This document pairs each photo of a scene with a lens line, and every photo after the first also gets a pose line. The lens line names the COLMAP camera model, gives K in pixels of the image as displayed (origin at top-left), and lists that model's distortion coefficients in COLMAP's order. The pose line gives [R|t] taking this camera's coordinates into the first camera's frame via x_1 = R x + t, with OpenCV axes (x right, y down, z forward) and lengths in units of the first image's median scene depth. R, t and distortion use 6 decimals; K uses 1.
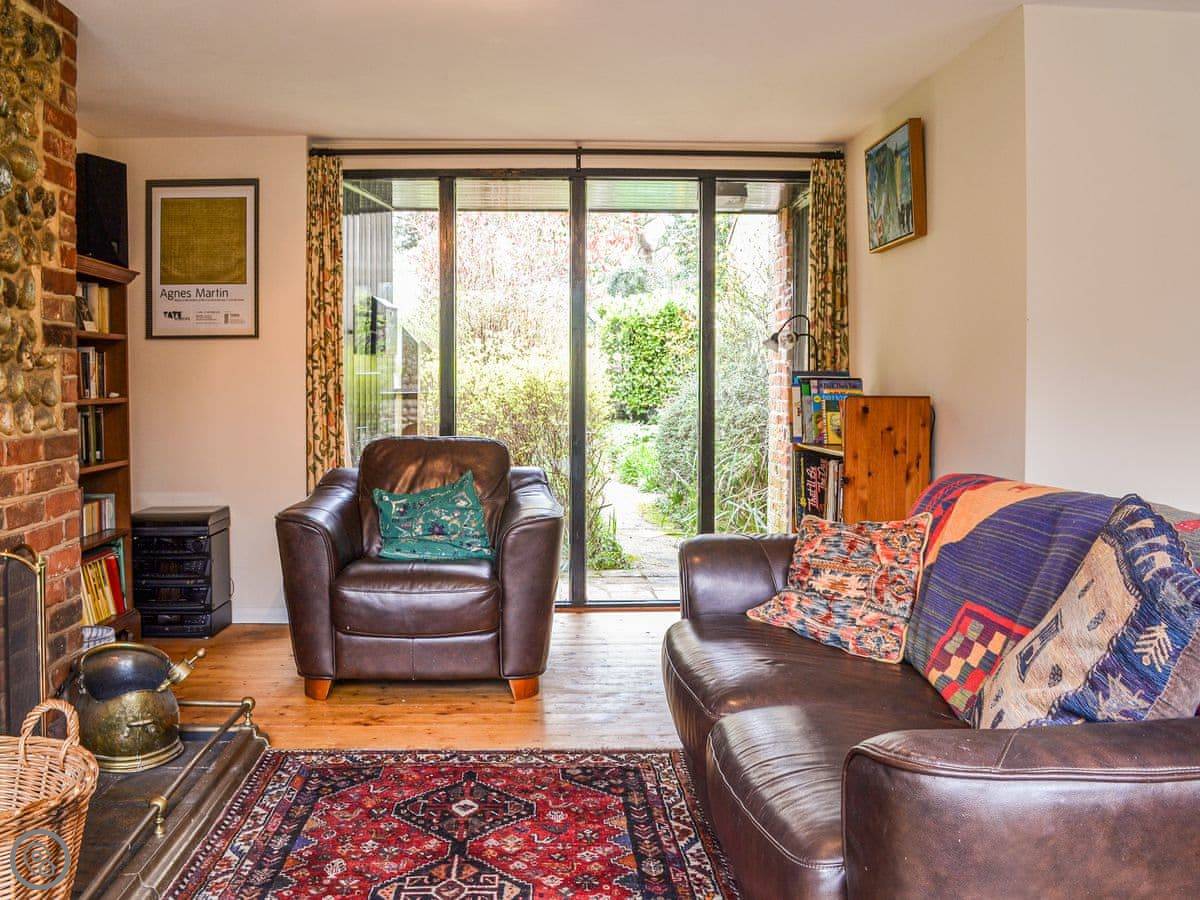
lens RADIAL K [[1093.5, 0, 600.9], [0, 1093.5, 396.7], [0, 0, 1]] dist [-0.072184, 0.005123]
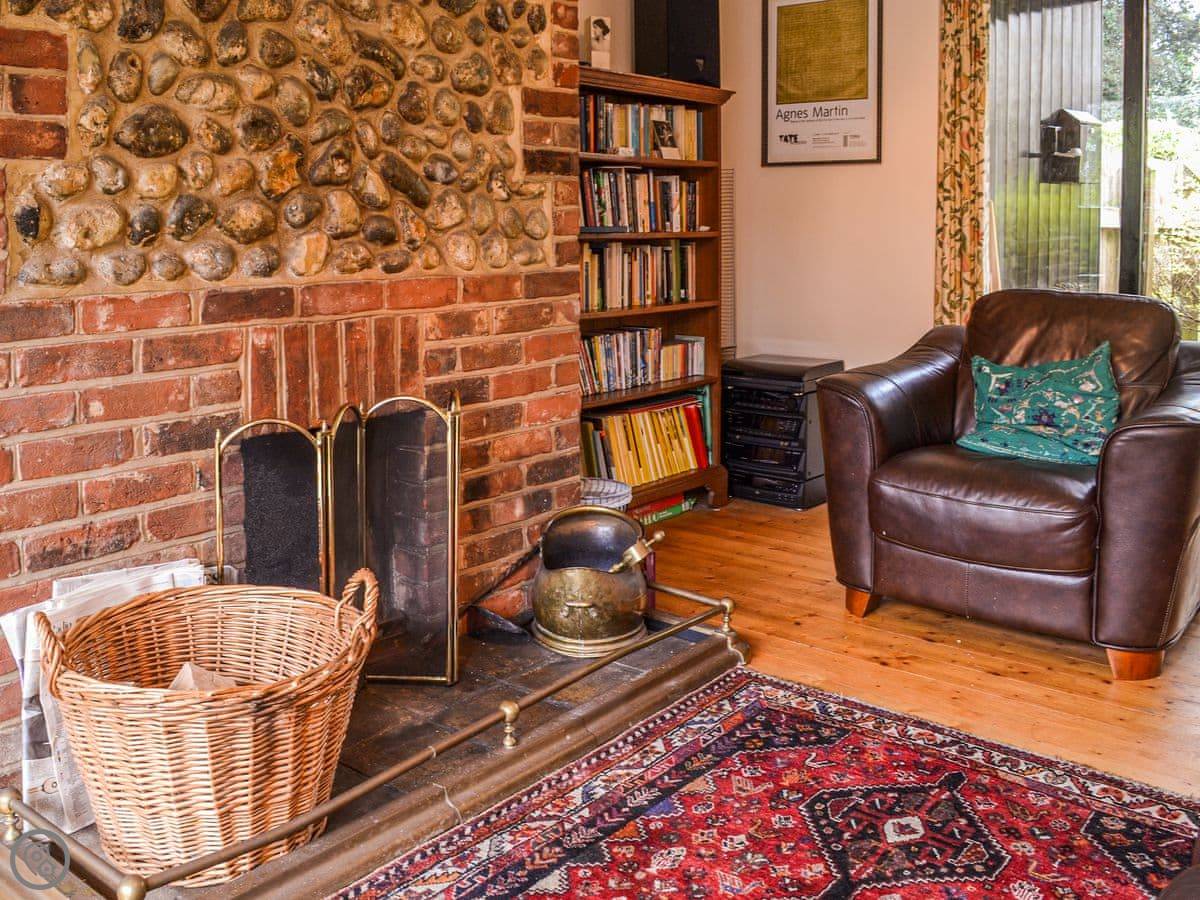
lens RADIAL K [[1151.1, 0, 549.2], [0, 1151.1, 271.8], [0, 0, 1]] dist [-0.089746, 0.030040]
pose [[0.722994, 0.039879, -0.689702, 0.128641], [-0.015392, 0.999015, 0.041629, -0.003542], [0.690683, -0.019481, 0.722895, 0.219421]]
